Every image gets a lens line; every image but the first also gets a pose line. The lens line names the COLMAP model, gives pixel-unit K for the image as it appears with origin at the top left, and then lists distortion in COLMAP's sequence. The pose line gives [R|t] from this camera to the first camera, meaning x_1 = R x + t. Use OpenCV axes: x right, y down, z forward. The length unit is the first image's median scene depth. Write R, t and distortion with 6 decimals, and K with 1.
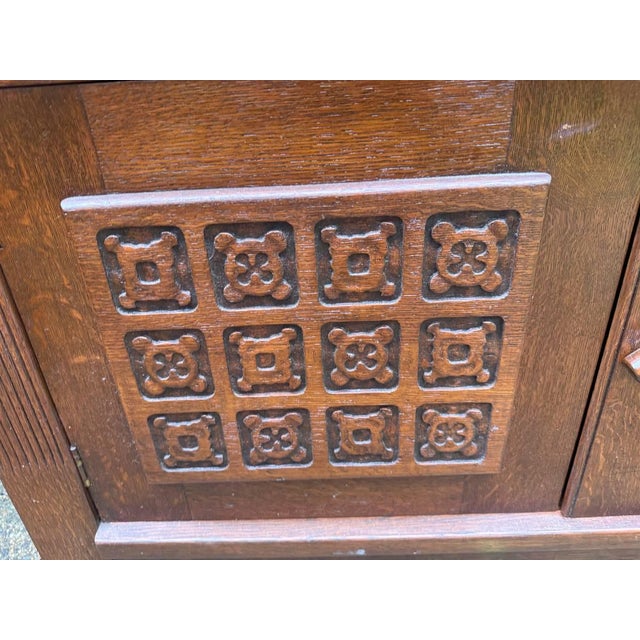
lens RADIAL K [[452.2, 0, 316.5], [0, 452.2, 314.3], [0, 0, 1]] dist [0.033693, -0.045551]
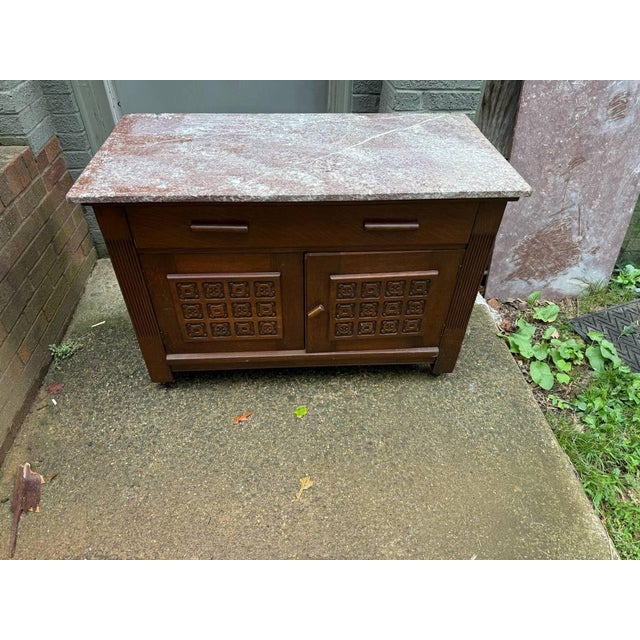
lens RADIAL K [[452.4, 0, 321.4], [0, 452.4, 314.4], [0, 0, 1]] dist [0.043254, -0.061920]
pose [[0.995304, 0.007921, 0.096476, 0.410978], [-0.030450, 0.971672, 0.234362, -0.823003], [-0.091886, -0.236199, 0.967350, -2.922661]]
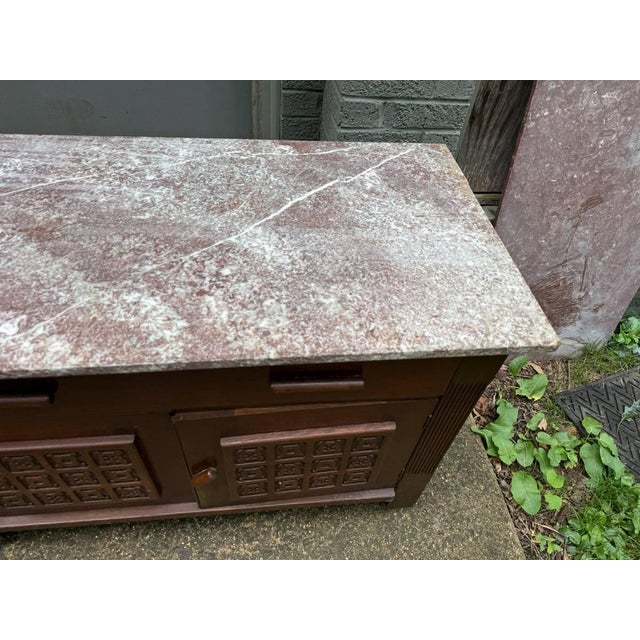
lens RADIAL K [[453.6, 0, 322.0], [0, 453.6, 320.7], [0, 0, 1]] dist [0.026594, -0.038779]
pose [[0.984551, 0.001085, 0.175097, 0.945596], [-0.063301, 0.934554, 0.350144, -1.655631], [-0.163258, -0.355819, 0.920185, -1.196522]]
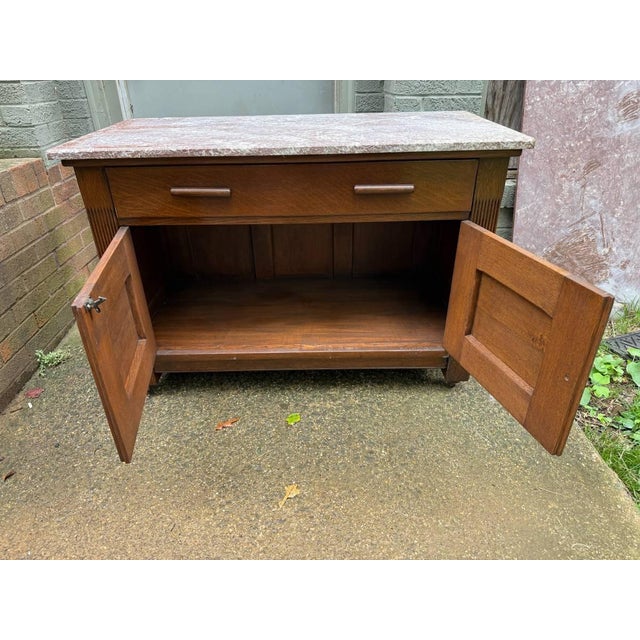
lens RADIAL K [[452.2, 0, 316.5], [0, 452.2, 314.3], [0, 0, 1]] dist [0.033693, -0.045551]
pose [[0.999594, 0.023125, 0.016669, 0.765159], [-0.023767, 0.998940, 0.039429, 0.099267], [-0.015740, -0.039810, 0.999083, -2.702312]]
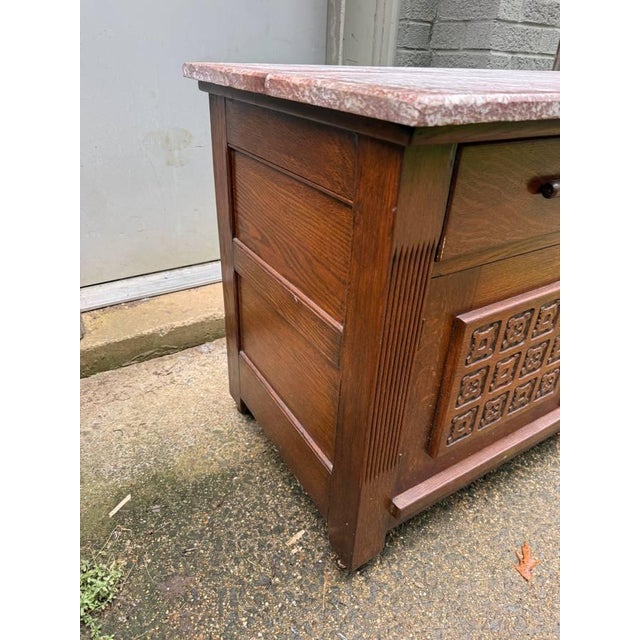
lens RADIAL K [[455.3, 0, 315.5], [0, 455.3, 319.7], [0, 0, 1]] dist [0.023647, -0.035415]
pose [[0.844693, -0.199975, 0.496492, -1.830431], [0.175202, 0.979786, 0.096558, -0.483225], [-0.505765, 0.005425, 0.862654, -0.357475]]
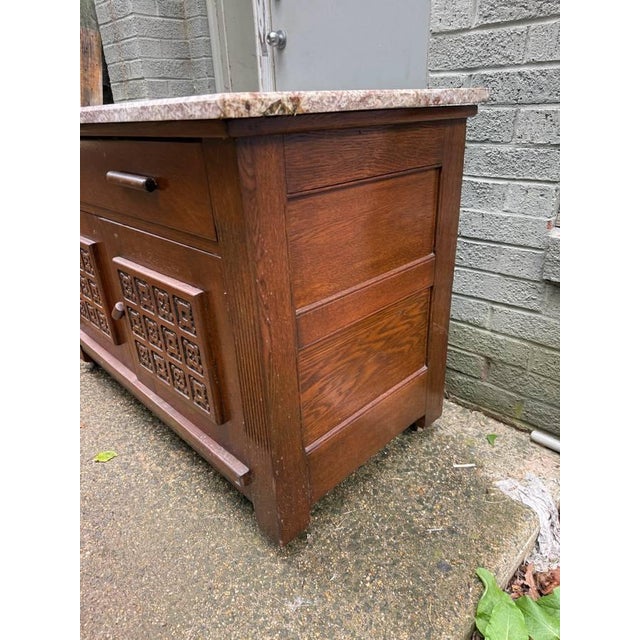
lens RADIAL K [[453.6, 0, 322.0], [0, 453.6, 320.7], [0, 0, 1]] dist [0.026594, -0.038779]
pose [[0.708410, 0.316446, -0.630886, 3.488053], [-0.316939, 0.941294, 0.116258, -0.609683], [0.630639, 0.117594, 0.767116, -0.428900]]
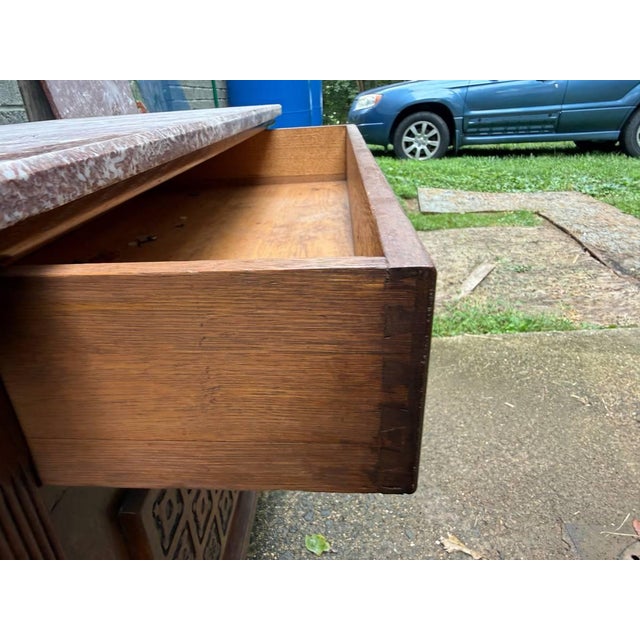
lens RADIAL K [[461.5, 0, 287.5], [0, 461.5, 319.7], [0, 0, 1]] dist [-0.000459, -0.000387]
pose [[0.092199, -0.392621, 0.915067, -1.245252], [0.513714, 0.805994, 0.294062, -0.698776], [-0.852993, 0.442970, 0.276007, 0.072788]]
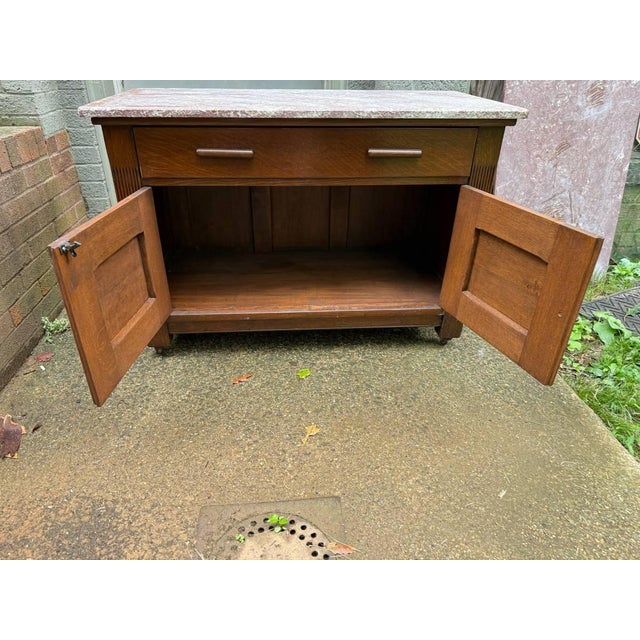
lens RADIAL K [[451.0, 0, 315.0], [0, 451.0, 321.8], [0, 0, 1]] dist [0.055509, -0.074315]
pose [[0.994635, 0.012311, 0.102711, 0.311831], [-0.018326, 0.998159, 0.057824, 0.440125], [-0.101810, -0.059396, 0.993029, -2.987161]]
